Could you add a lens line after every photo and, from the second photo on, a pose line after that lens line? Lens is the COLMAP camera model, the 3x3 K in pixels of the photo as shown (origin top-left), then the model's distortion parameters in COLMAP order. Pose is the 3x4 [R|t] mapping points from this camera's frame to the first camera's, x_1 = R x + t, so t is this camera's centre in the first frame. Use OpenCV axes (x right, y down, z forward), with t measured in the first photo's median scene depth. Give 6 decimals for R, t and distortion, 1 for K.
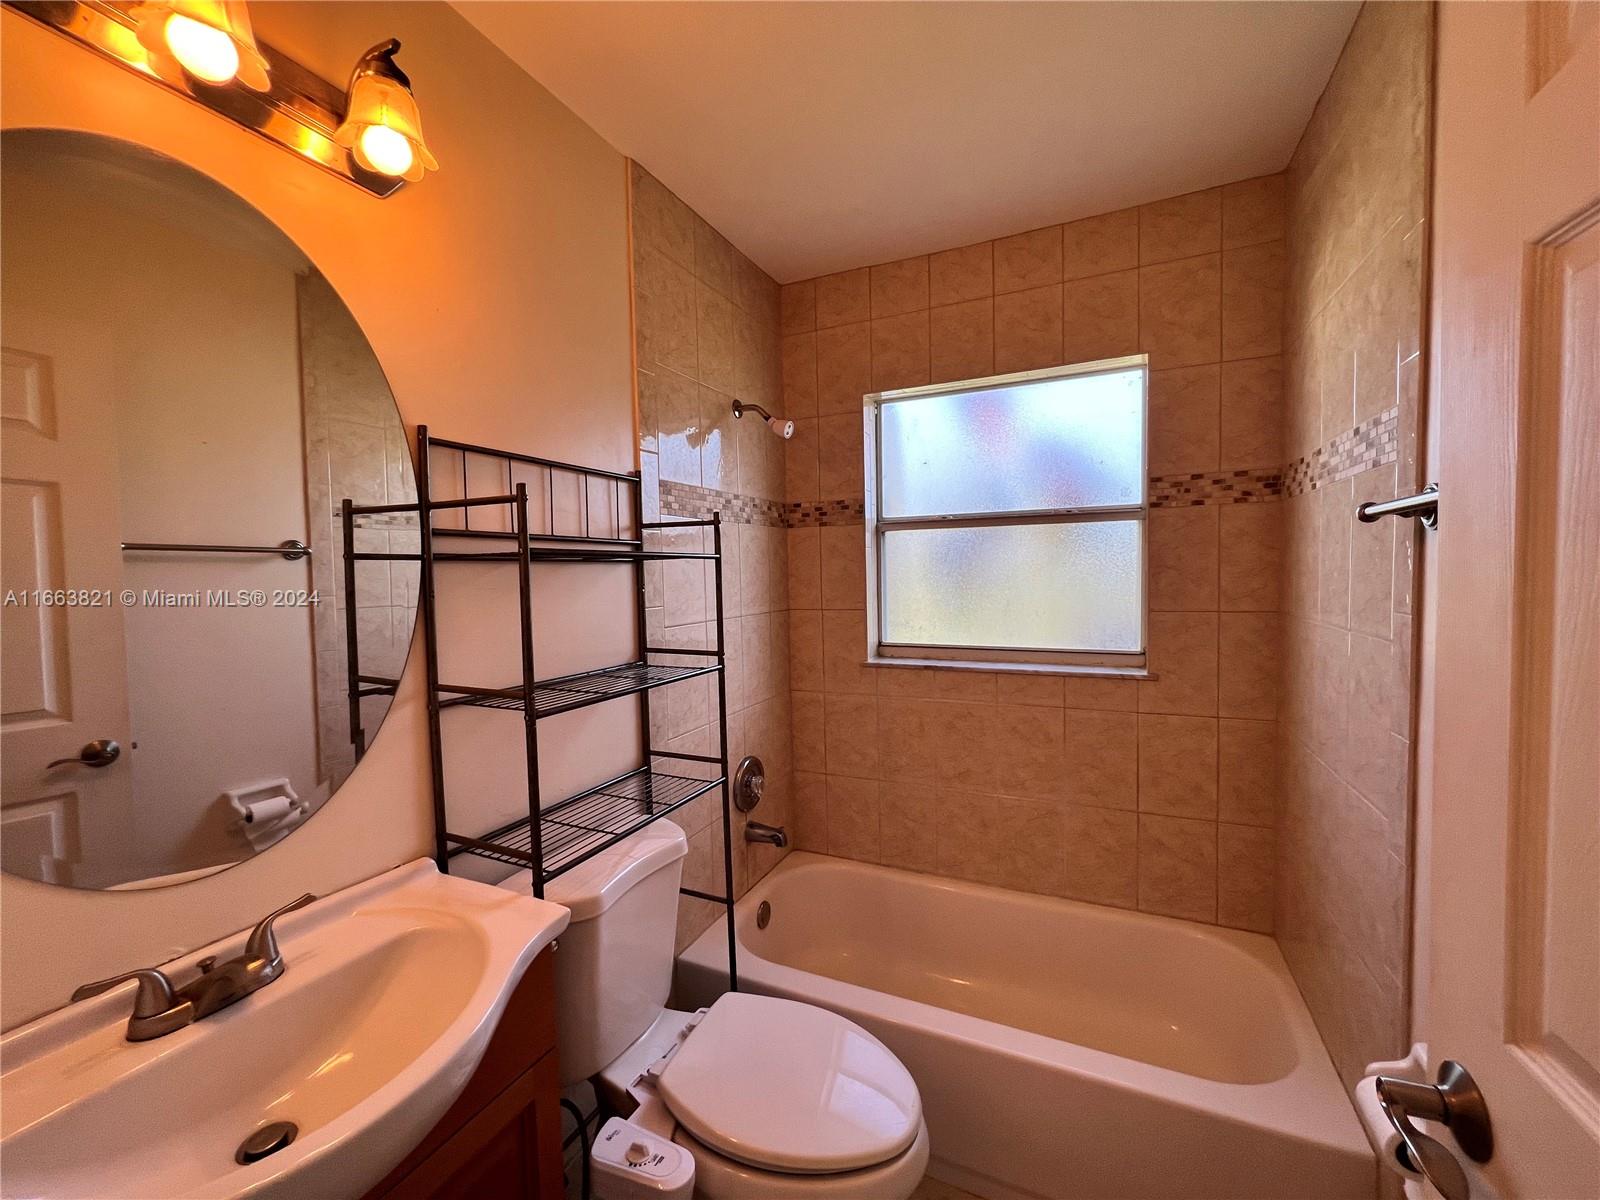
lens RADIAL K [[647.3, 0, 797.1], [0, 647.3, 597.4], [0, 0, 1]] dist [-0.000700, 0.000582]
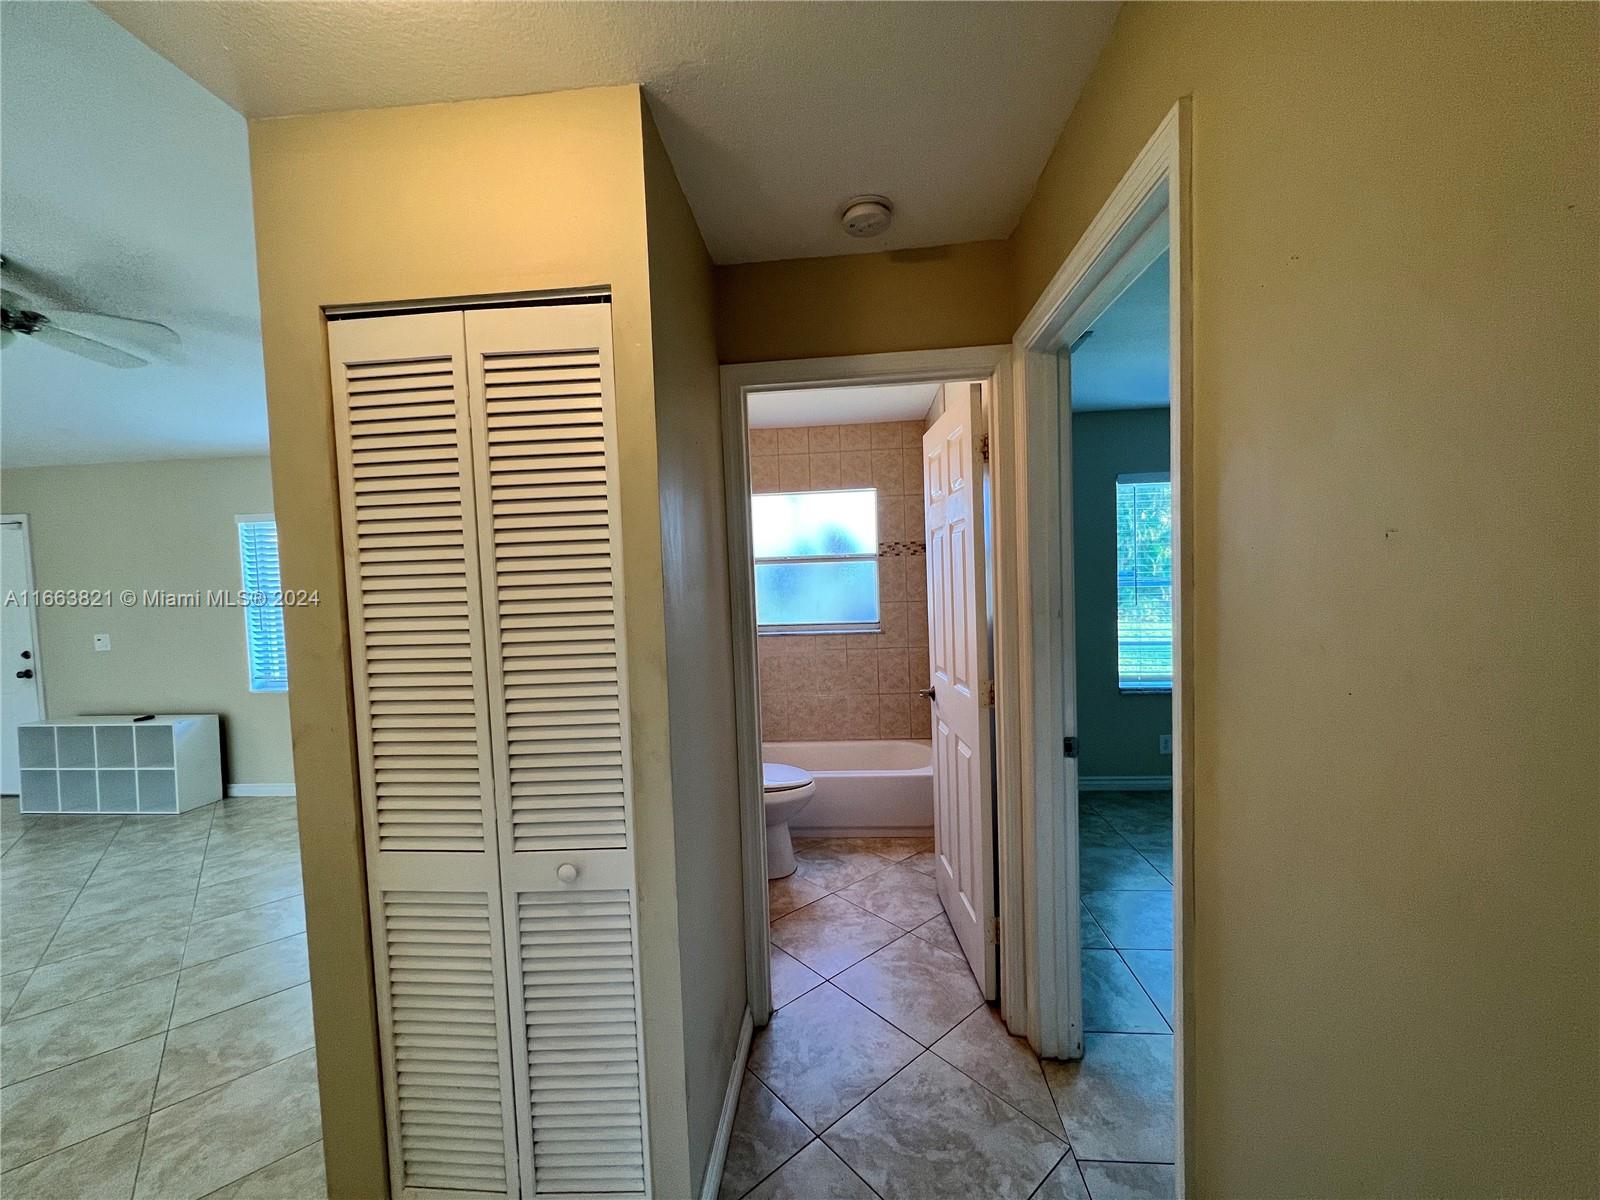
lens RADIAL K [[639.5, 0, 802.0], [0, 639.5, 600.6], [0, 0, 1]] dist [-0.002352, 0.001372]
pose [[0.939033, -0.028411, 0.342652, -0.455243], [0.030893, 0.999521, -0.001788, 0.009940], [-0.342438, 0.012264, 0.939461, -0.957801]]
